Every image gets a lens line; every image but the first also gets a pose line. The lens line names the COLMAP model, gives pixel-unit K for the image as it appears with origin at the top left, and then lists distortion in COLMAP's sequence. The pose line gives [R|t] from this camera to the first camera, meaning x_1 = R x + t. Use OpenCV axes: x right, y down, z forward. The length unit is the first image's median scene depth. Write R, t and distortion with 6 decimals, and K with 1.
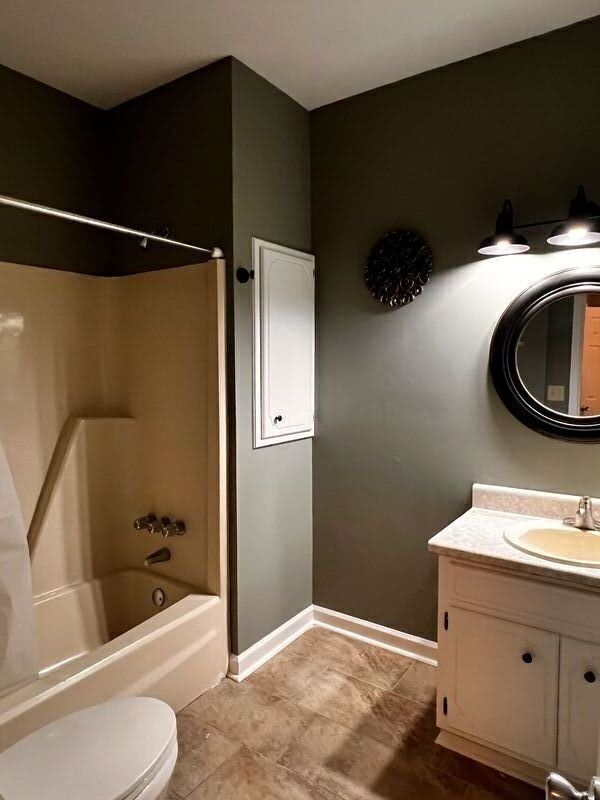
lens RADIAL K [[516.7, 0, 300.0], [0, 516.7, 400.0], [0, 0, 1]] dist [0.003858, 0.001434]
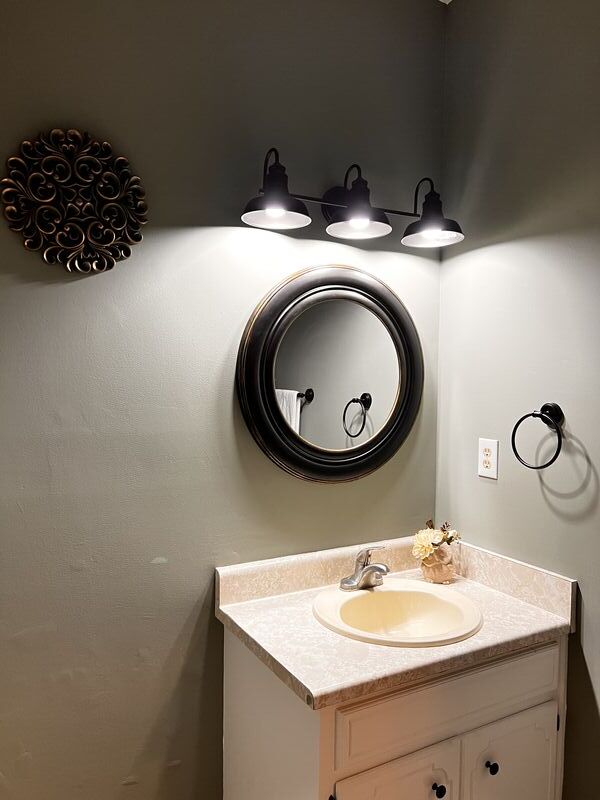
lens RADIAL K [[590.2, 0, 300.0], [0, 590.2, 400.0], [0, 0, 1]] dist [0.040776, -0.047862]
pose [[0.433781, -0.022174, 0.900746, -0.292099], [0.049151, 0.998791, 0.000918, -0.046210], [-0.899677, 0.043875, 0.434346, 0.593484]]
